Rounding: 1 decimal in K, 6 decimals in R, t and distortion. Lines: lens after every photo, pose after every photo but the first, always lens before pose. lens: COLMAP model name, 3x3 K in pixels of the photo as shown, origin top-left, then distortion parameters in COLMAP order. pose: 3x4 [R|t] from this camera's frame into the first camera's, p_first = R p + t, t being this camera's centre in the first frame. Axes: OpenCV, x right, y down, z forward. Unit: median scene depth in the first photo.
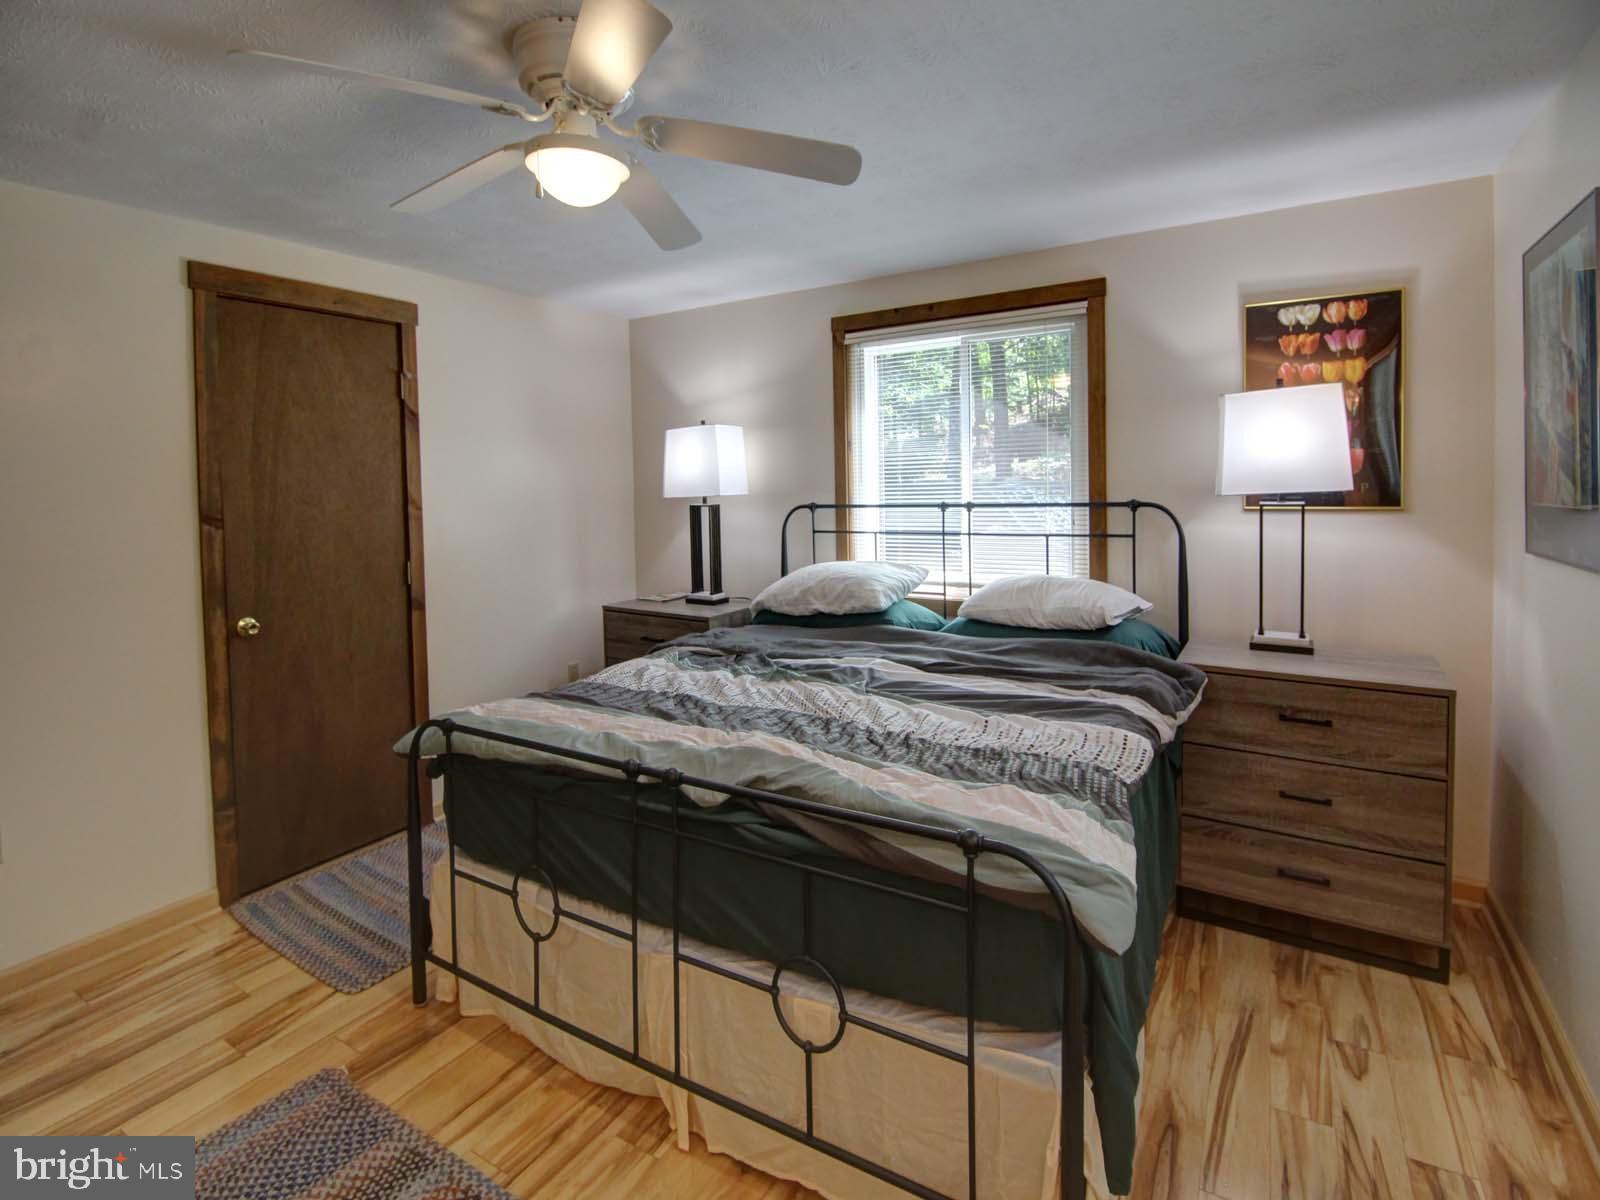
lens RADIAL K [[765.1, 0, 821.5], [0, 765.1, 525.1], [0, 0, 1]] dist [-0.002444, -0.008338]
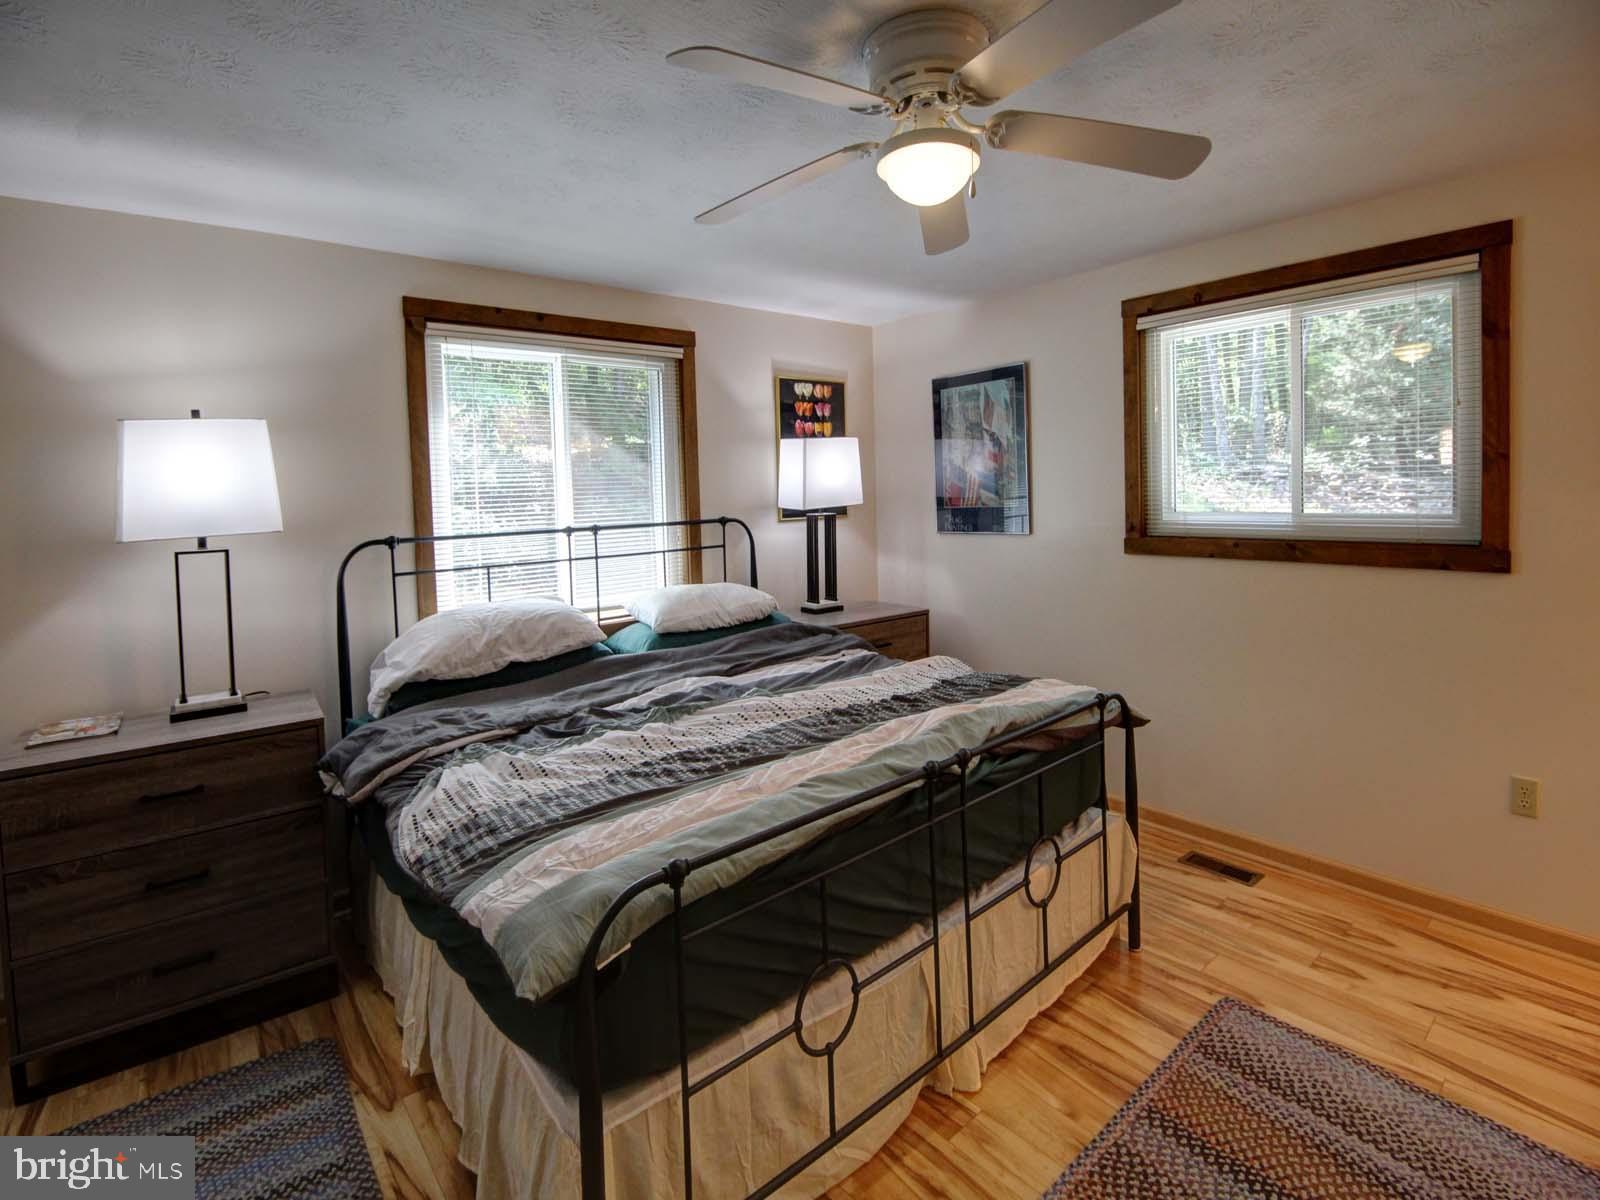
lens RADIAL K [[765.1, 0, 821.5], [0, 765.1, 525.1], [0, 0, 1]] dist [-0.002444, -0.008338]
pose [[0.324730, -0.027275, 0.945413, -0.689088], [0.084880, 0.996391, -0.000409, -0.005078], [-0.941990, 0.080379, 0.325873, 0.435190]]
